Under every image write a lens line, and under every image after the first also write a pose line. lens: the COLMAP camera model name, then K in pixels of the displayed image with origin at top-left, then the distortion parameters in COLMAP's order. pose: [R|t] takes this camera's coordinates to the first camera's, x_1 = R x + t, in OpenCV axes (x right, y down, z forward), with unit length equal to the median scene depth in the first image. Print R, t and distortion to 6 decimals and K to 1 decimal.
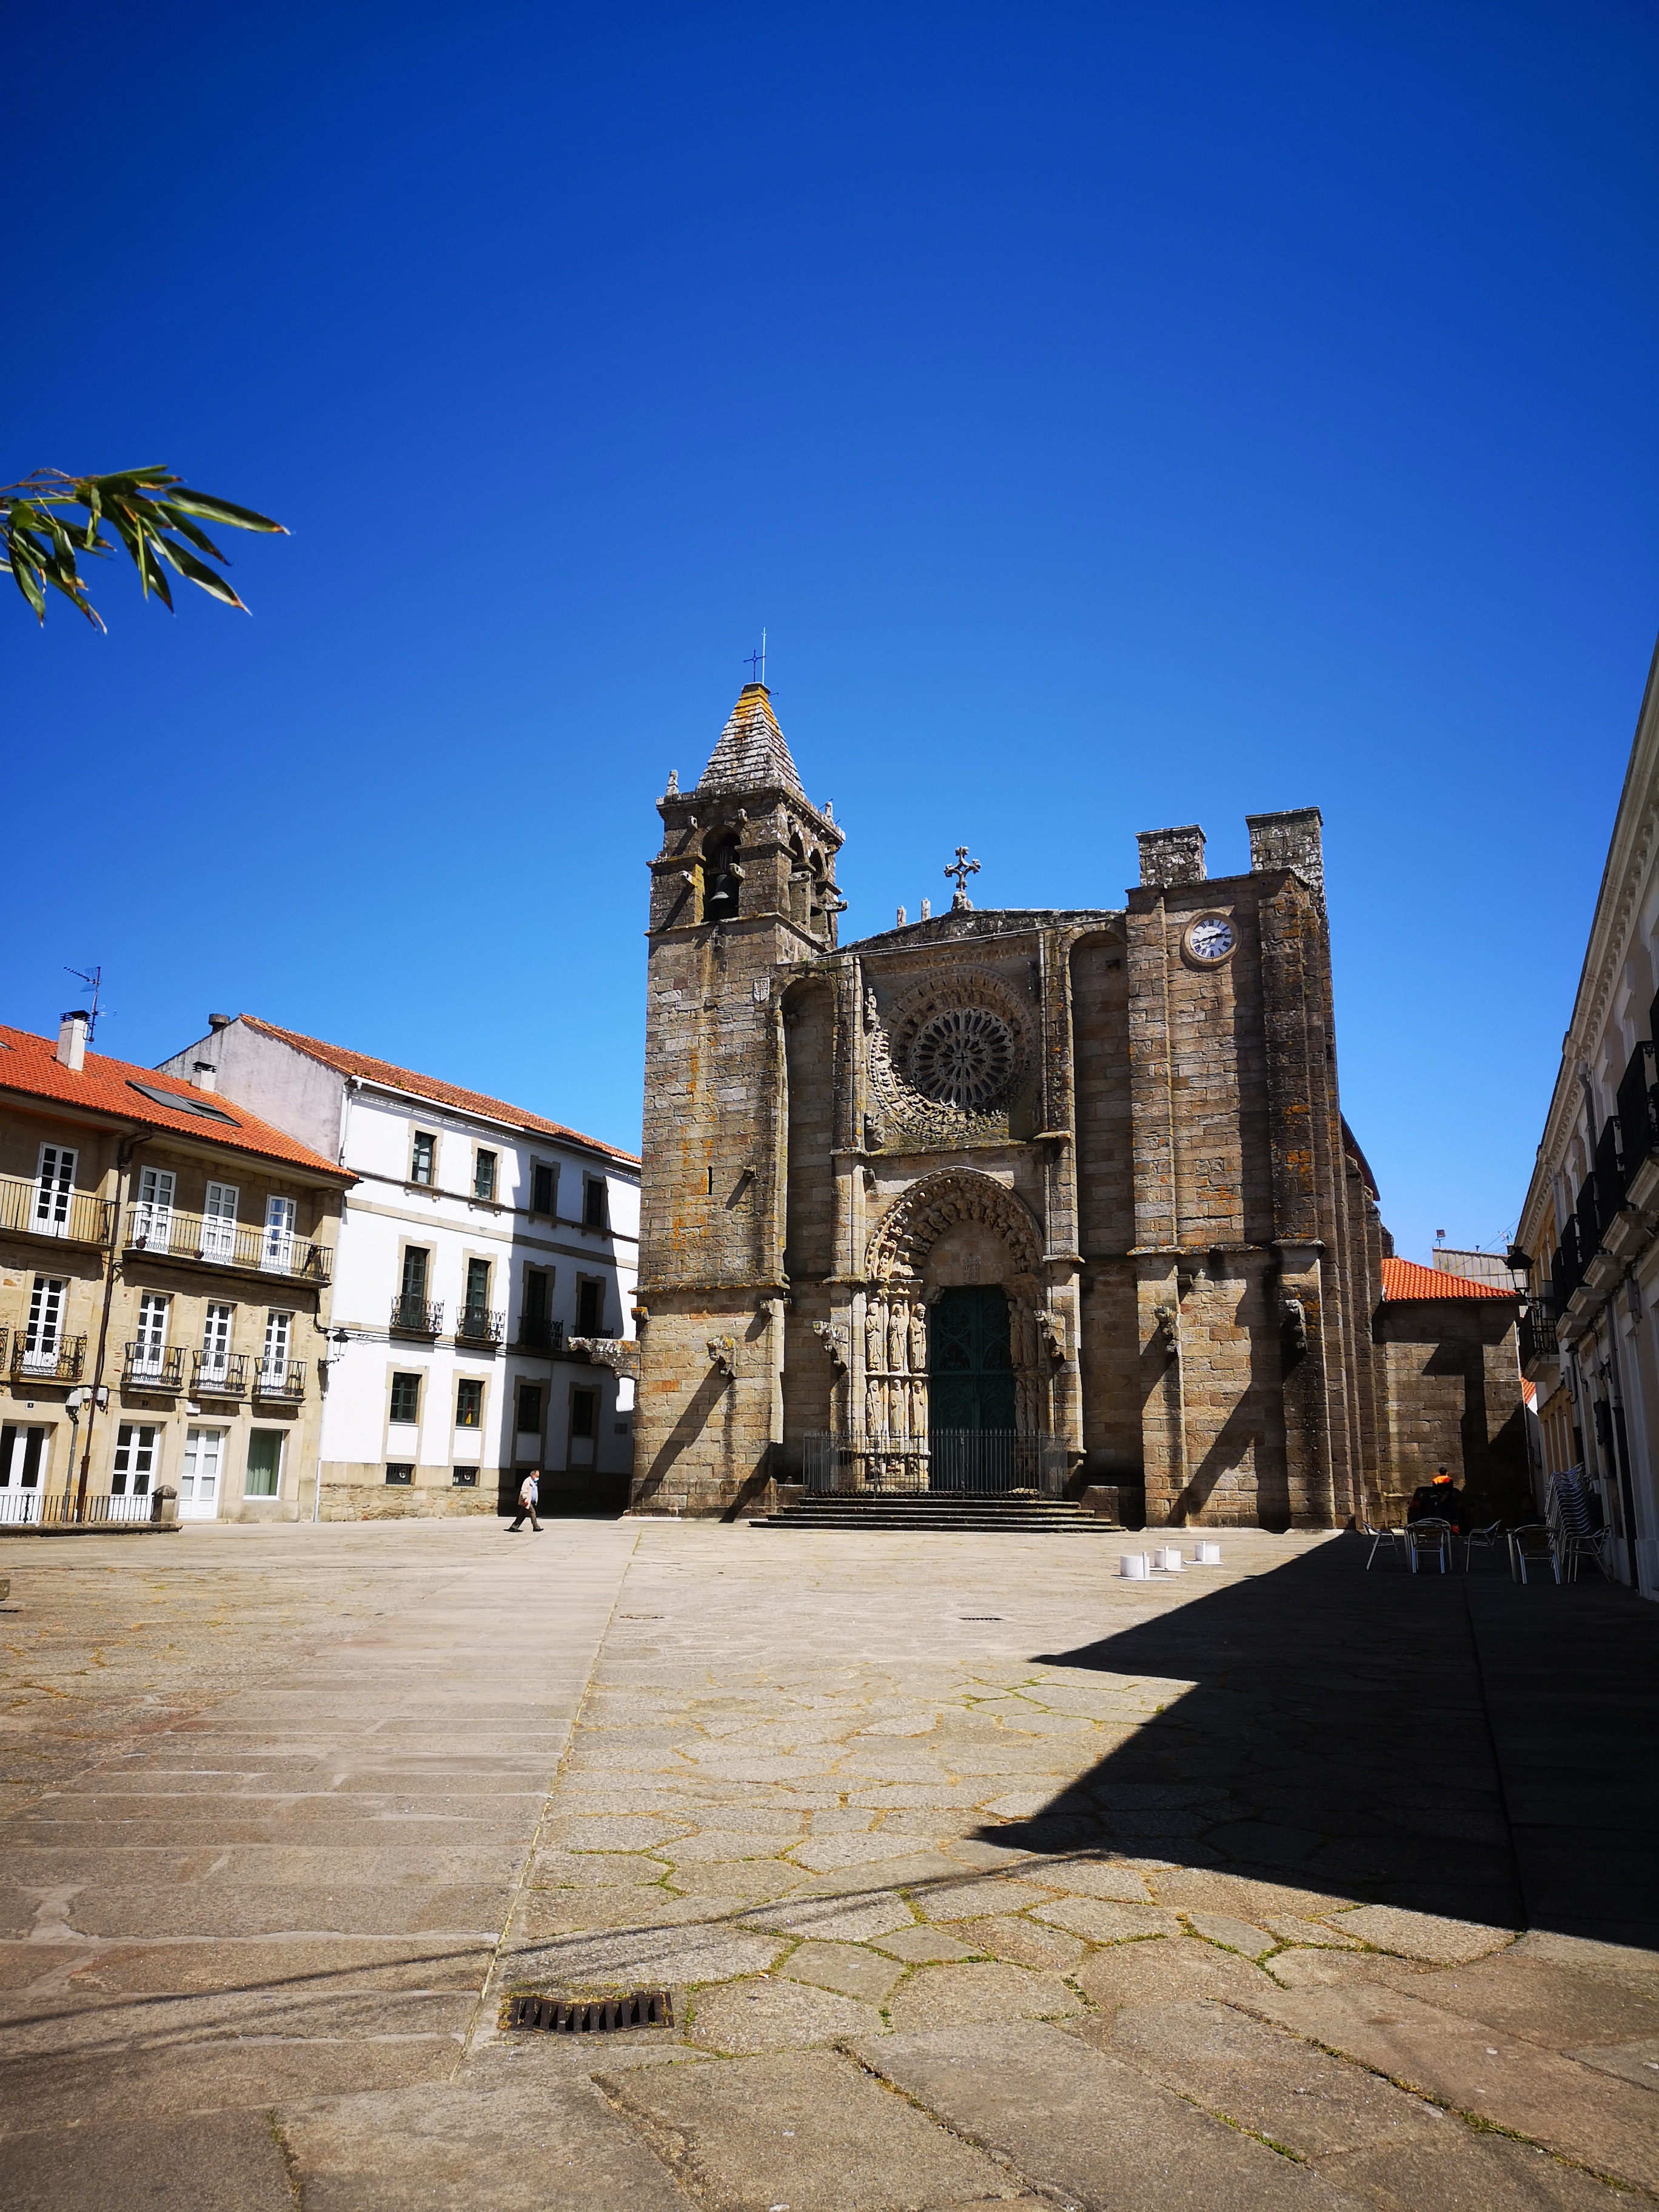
lens RADIAL K [[1747.5, 0, 840.2], [0, 1747.5, 1107.1], [0, 0, 1]] dist [0.051540, -0.088450]
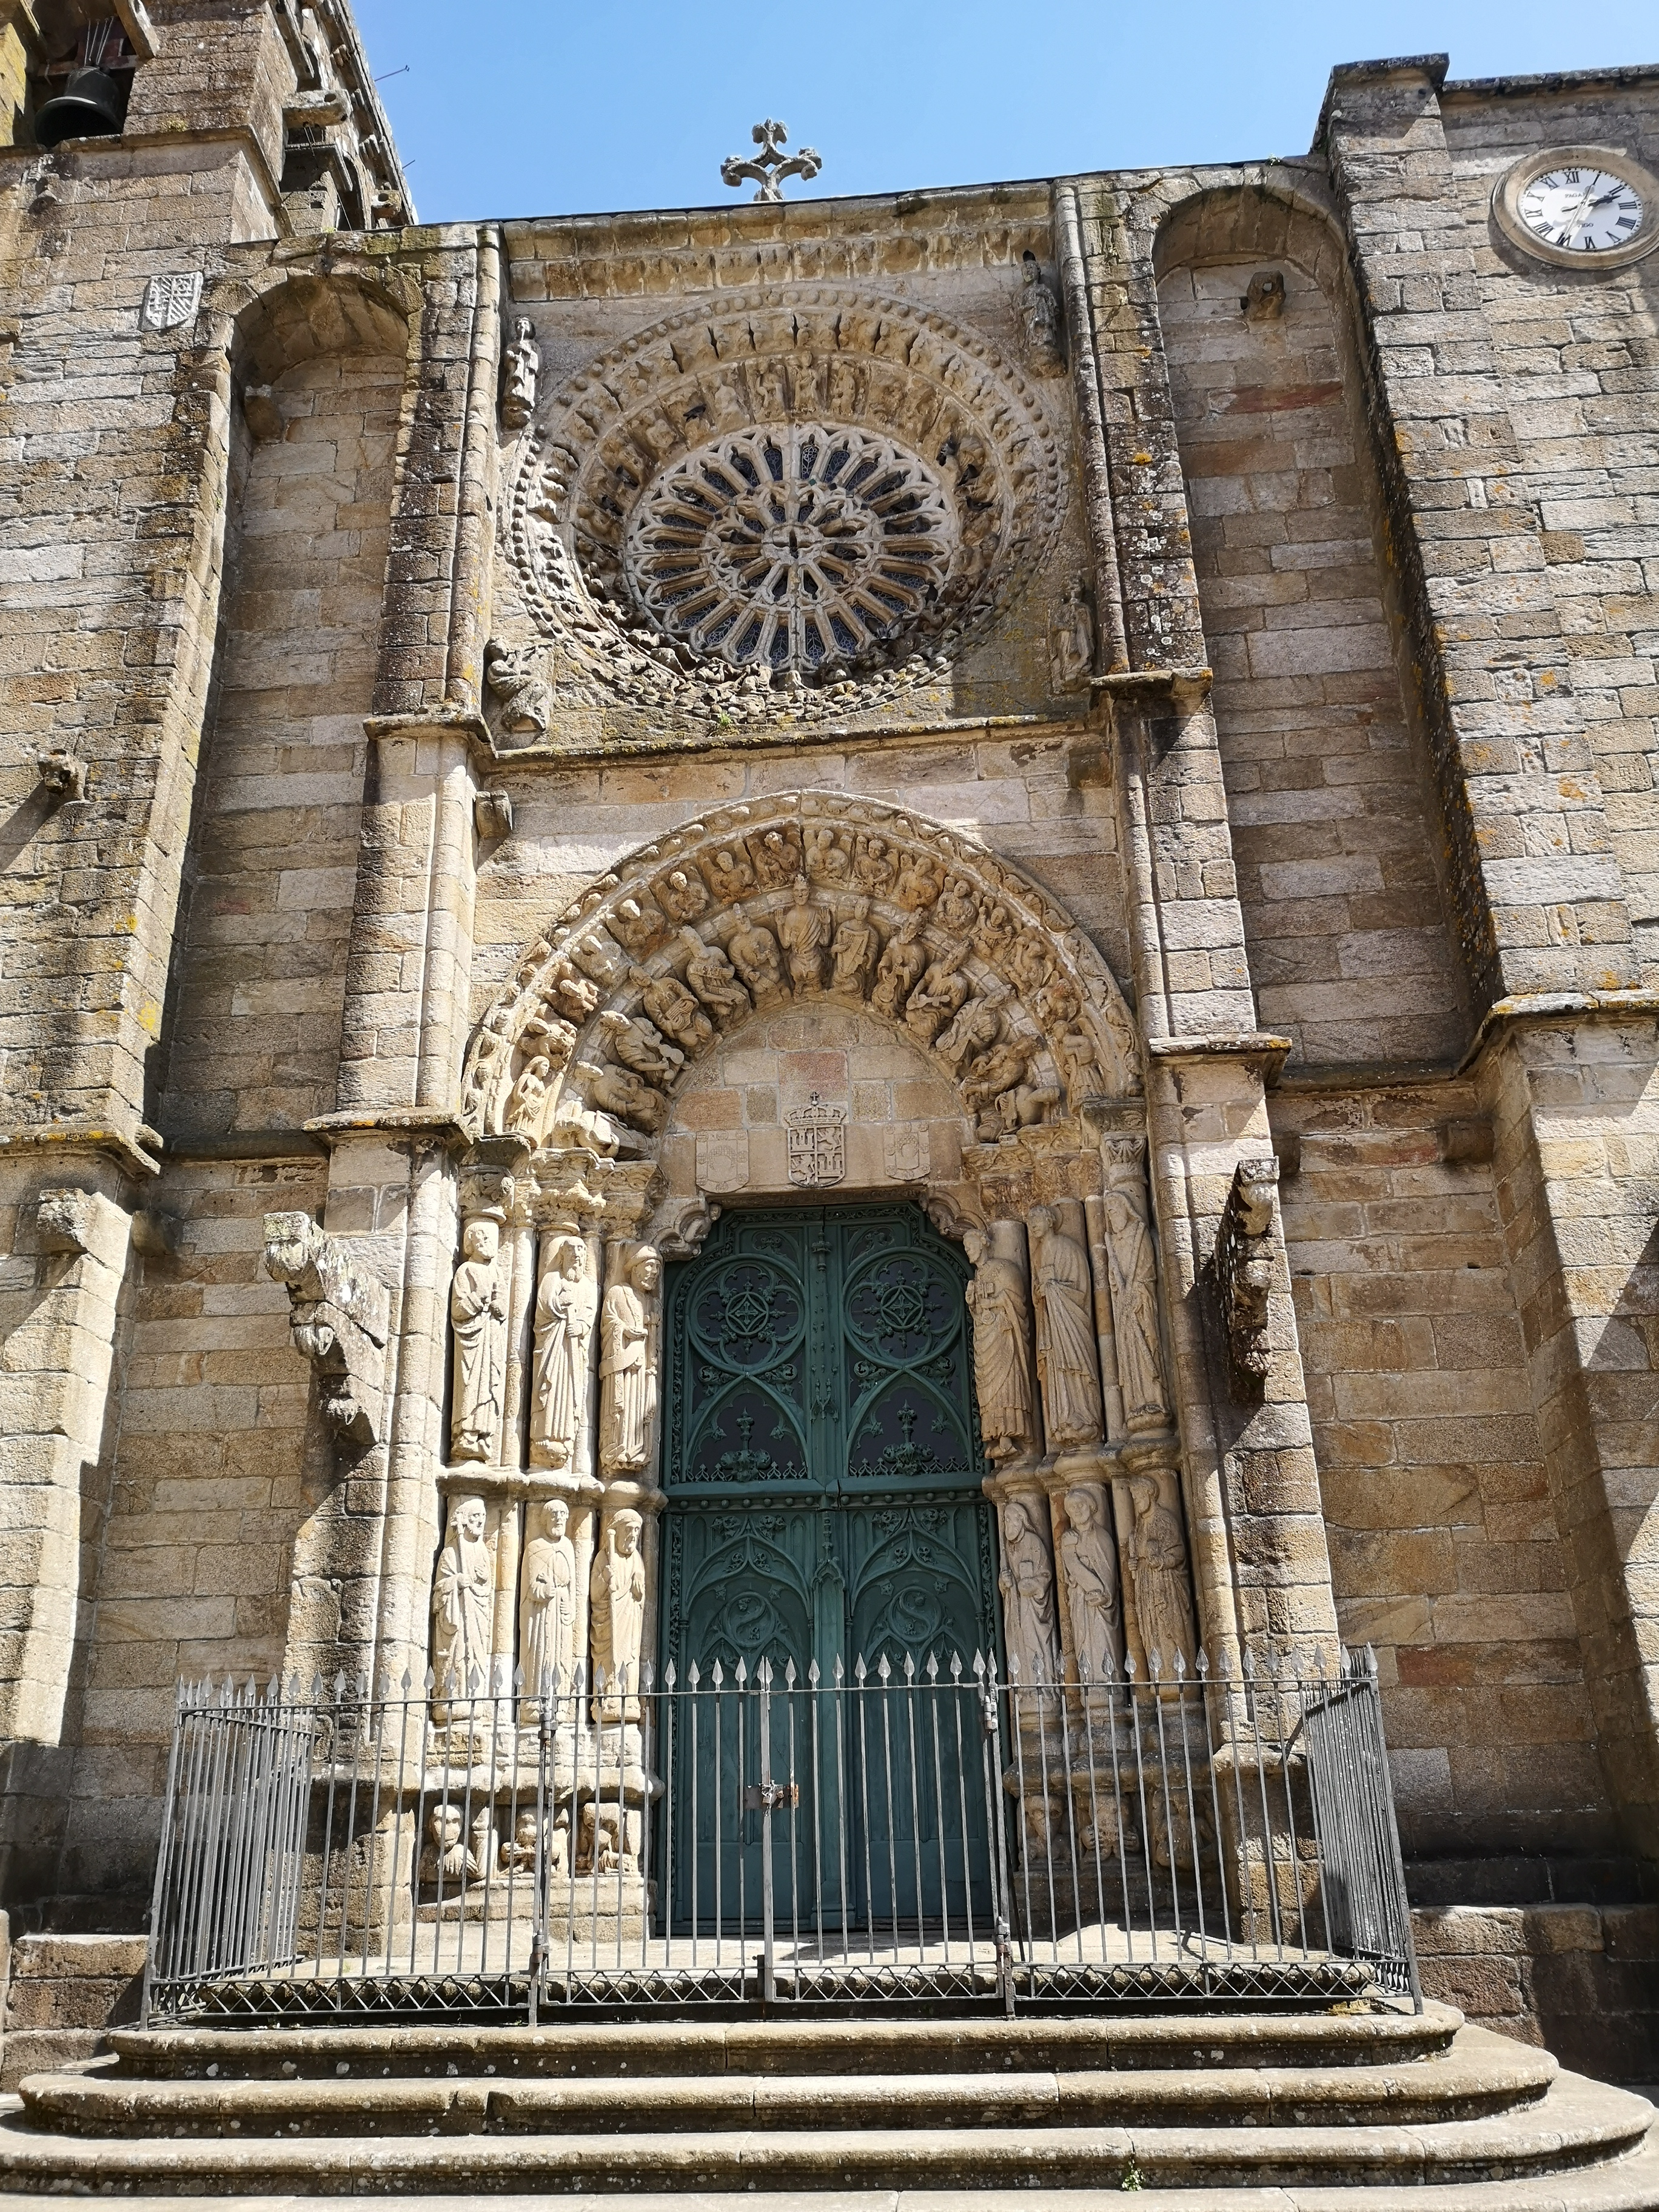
lens RADIAL K [[1747.5, 0, 840.2], [0, 1747.5, 1107.1], [0, 0, 1]] dist [0.051540, -0.088450]
pose [[0.938118, 0.106063, 0.329673, -0.021685], [-0.045286, 0.981344, -0.186853, 0.143195], [-0.343341, 0.160360, 0.925420, 0.716629]]
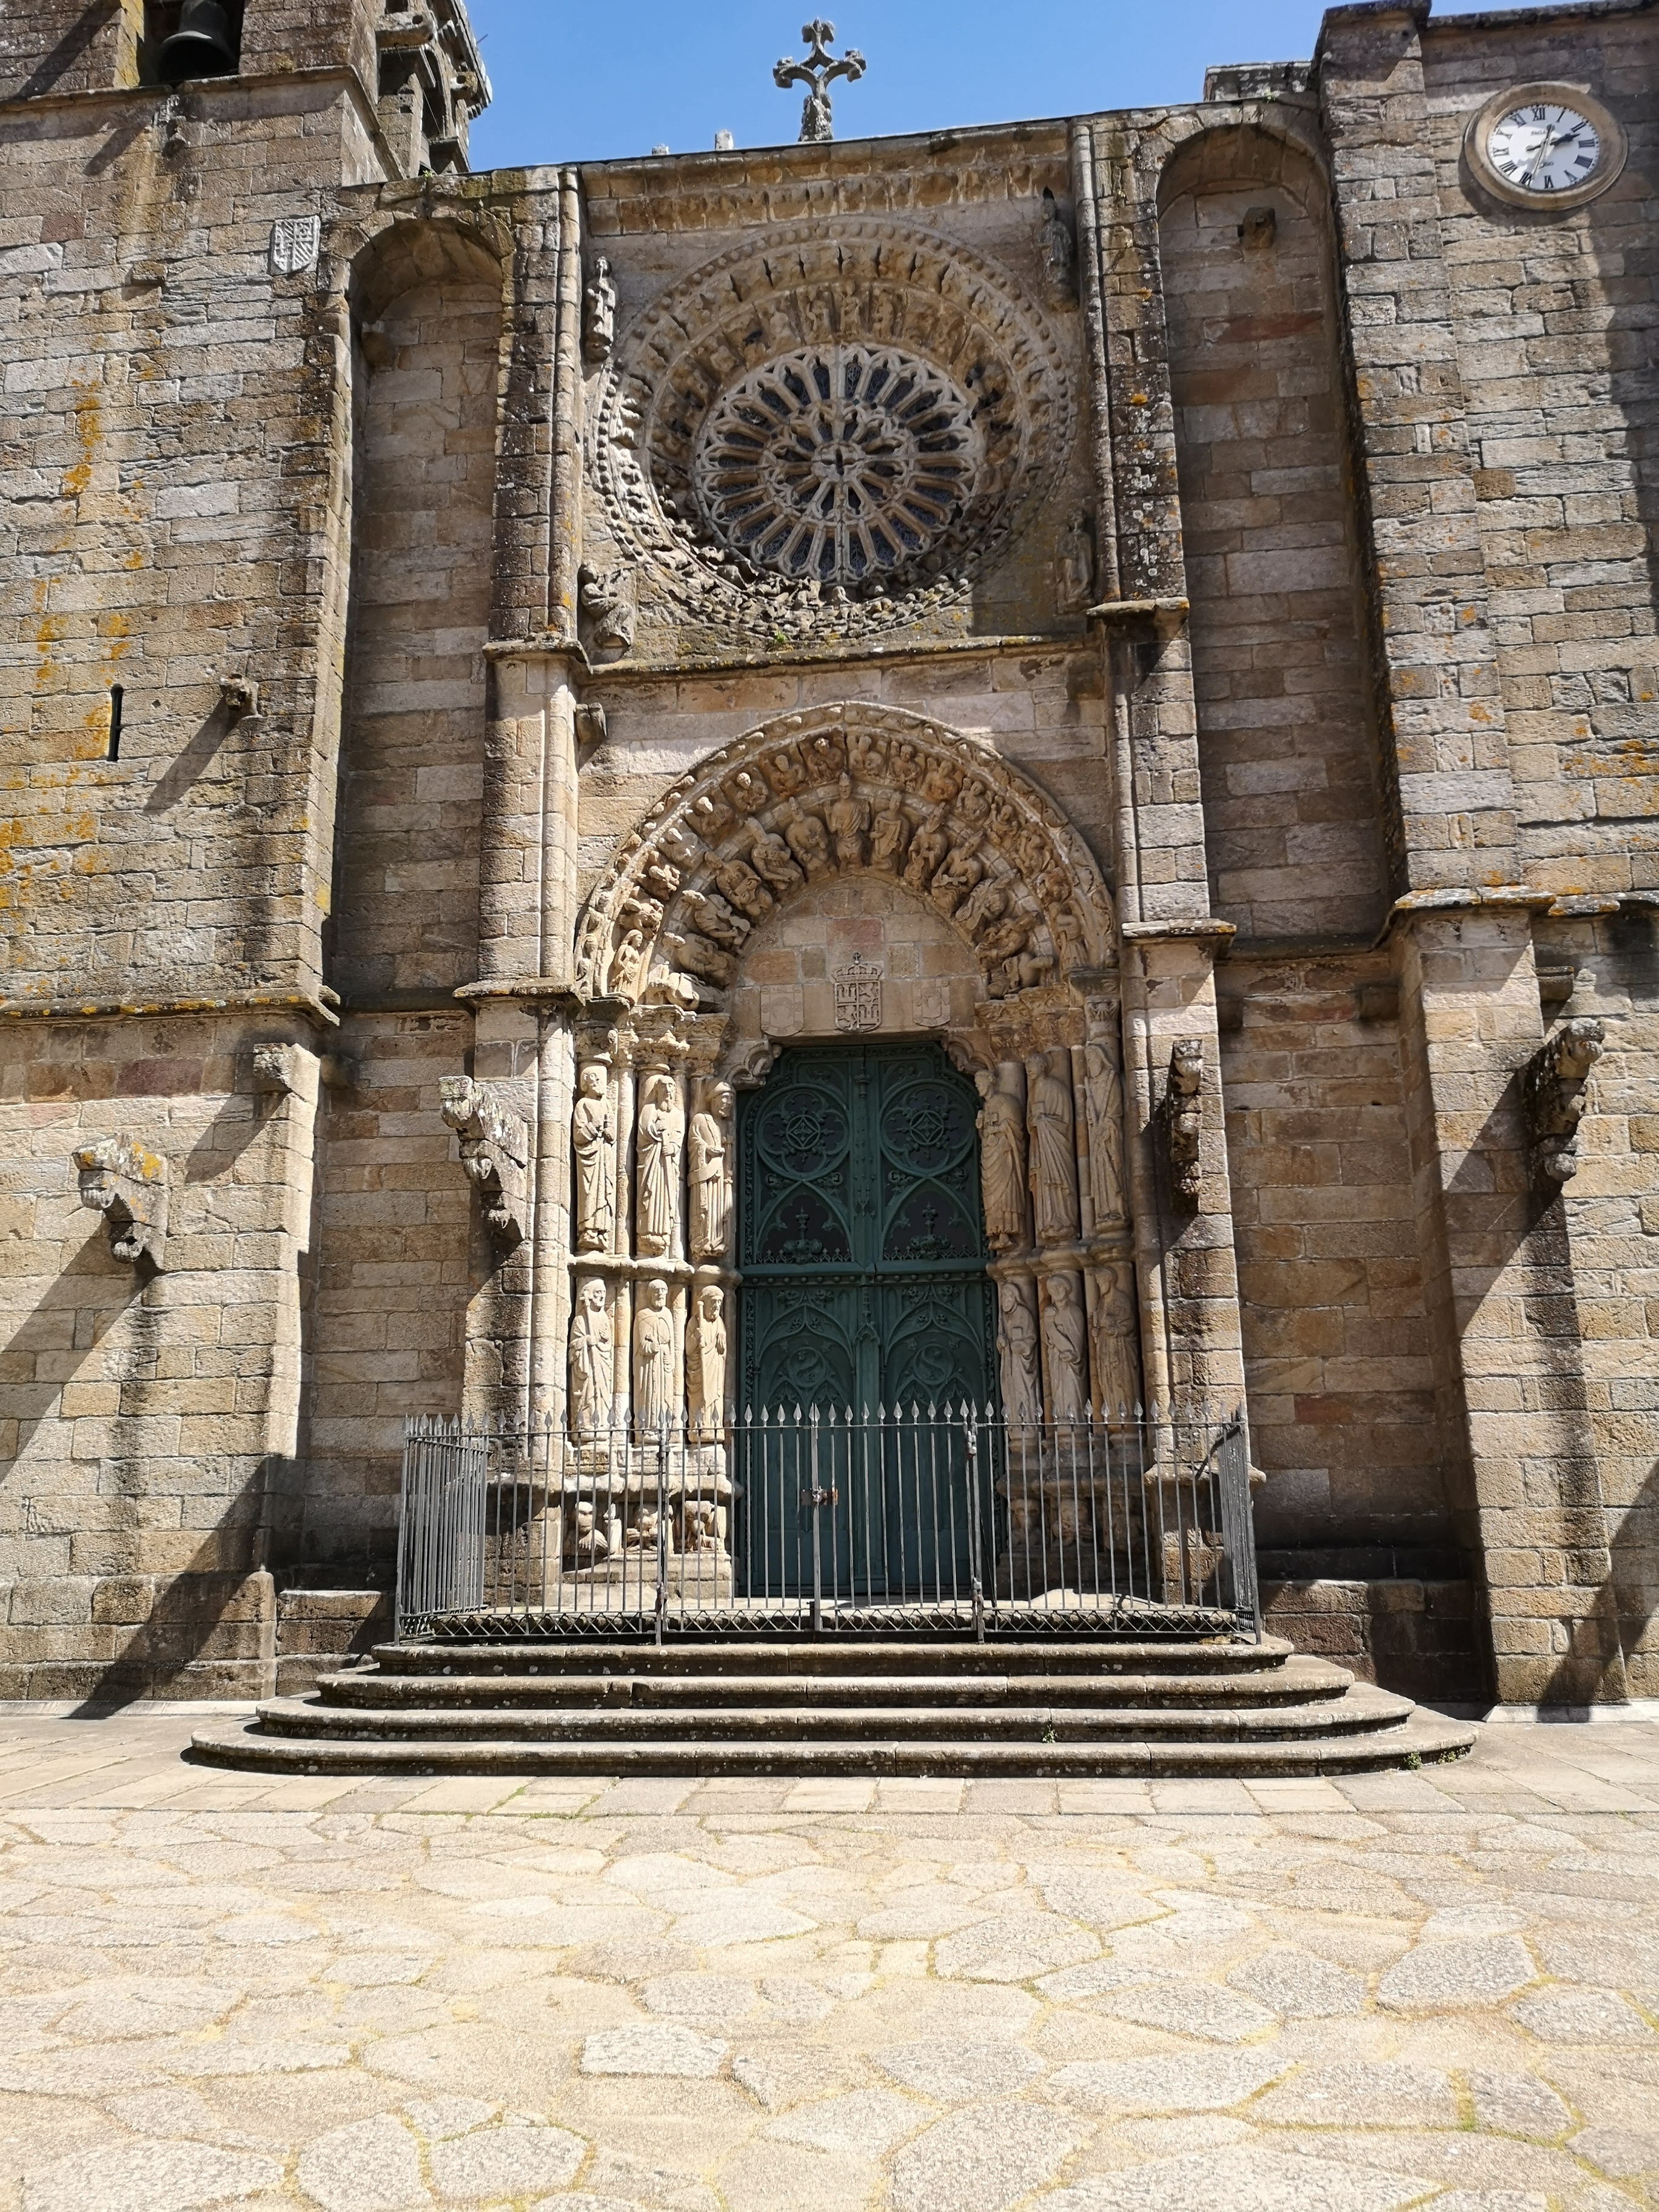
lens RADIAL K [[1747.5, 0, 840.2], [0, 1747.5, 1107.1], [0, 0, 1]] dist [0.051540, -0.088450]
pose [[0.949896, 0.055253, 0.307643, -0.042243], [-0.047824, 0.998355, -0.031641, 0.128841], [-0.308885, 0.015343, 0.950976, 0.645858]]
